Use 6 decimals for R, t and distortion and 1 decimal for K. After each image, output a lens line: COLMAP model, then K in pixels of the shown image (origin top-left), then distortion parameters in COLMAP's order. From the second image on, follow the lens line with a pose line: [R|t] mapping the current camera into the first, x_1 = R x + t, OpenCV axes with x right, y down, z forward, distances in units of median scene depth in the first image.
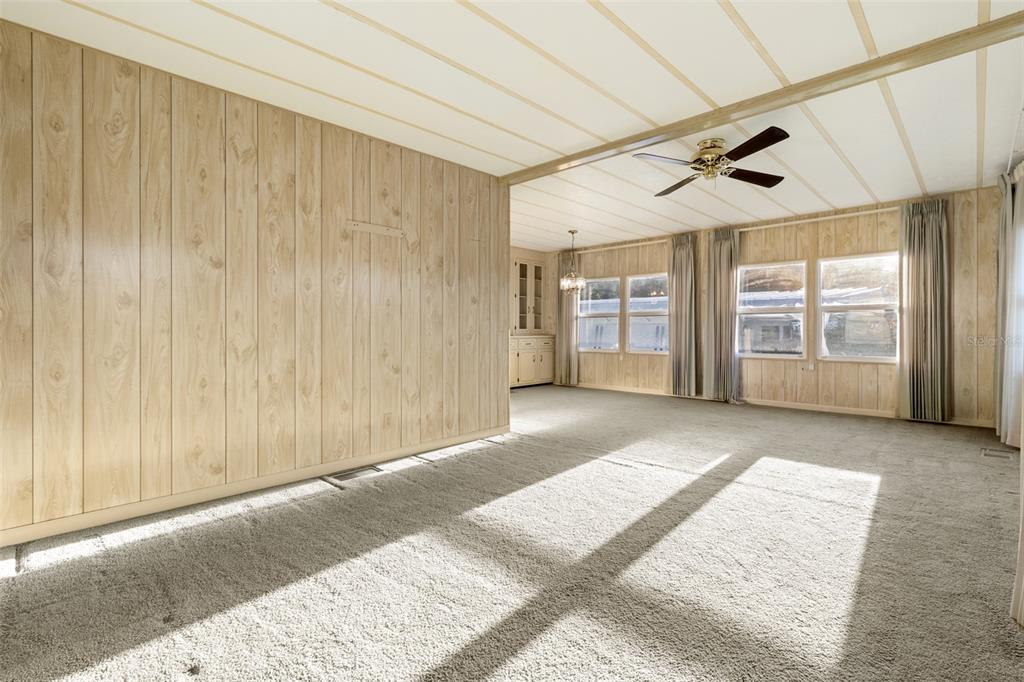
lens RADIAL K [[477.7, 0, 511.3], [0, 477.7, 330.6], [0, 0, 1]] dist [-0.000767, 0.000093]
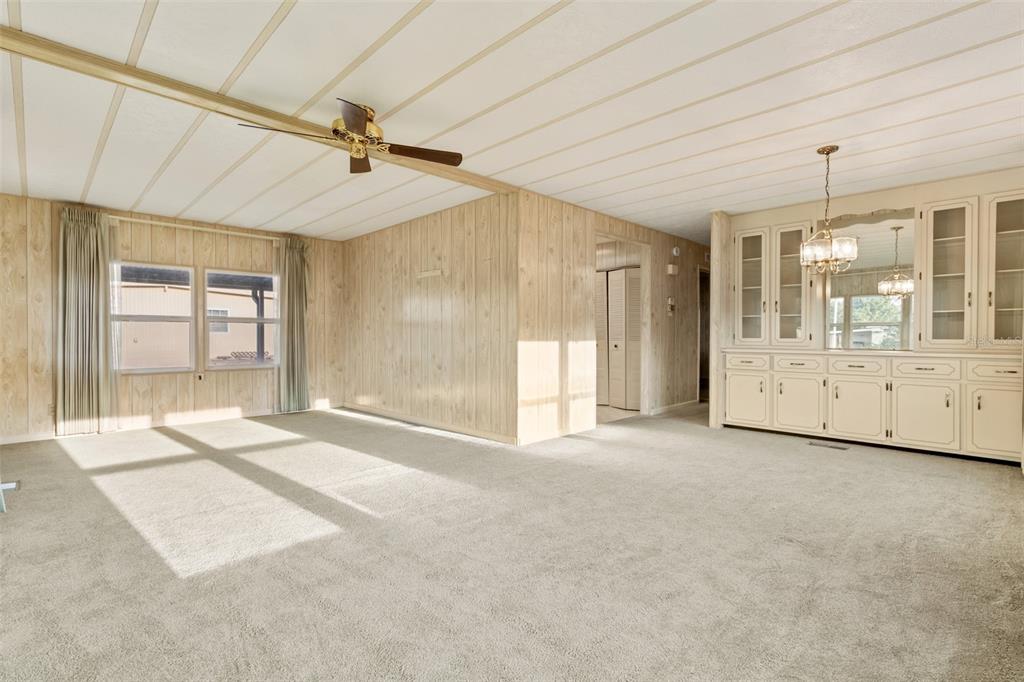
lens RADIAL K [[487.4, 0, 521.7], [0, 487.4, 340.3], [0, 0, 1]] dist [0.001954, 0.000529]
pose [[-0.013161, 0.011108, -0.999852, 0.550749], [-0.002029, 0.999936, 0.011136, -0.007278], [0.999911, 0.002175, -0.013138, 0.569431]]
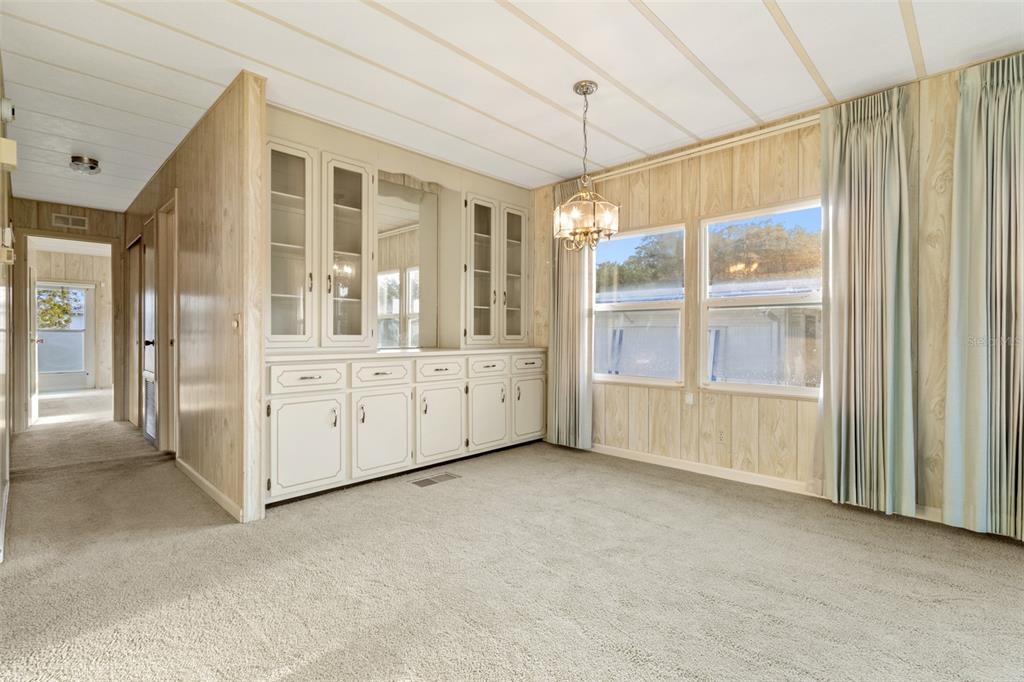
lens RADIAL K [[470.3, 0, 508.1], [0, 470.3, 335.2], [0, 0, 1]] dist [0.001523, 0.000219]
pose [[0.999837, 0.001130, -0.018022, 0.061040], [-0.001121, 0.999999, 0.000508, -0.003821], [0.018022, -0.000488, 0.999837, 0.514348]]
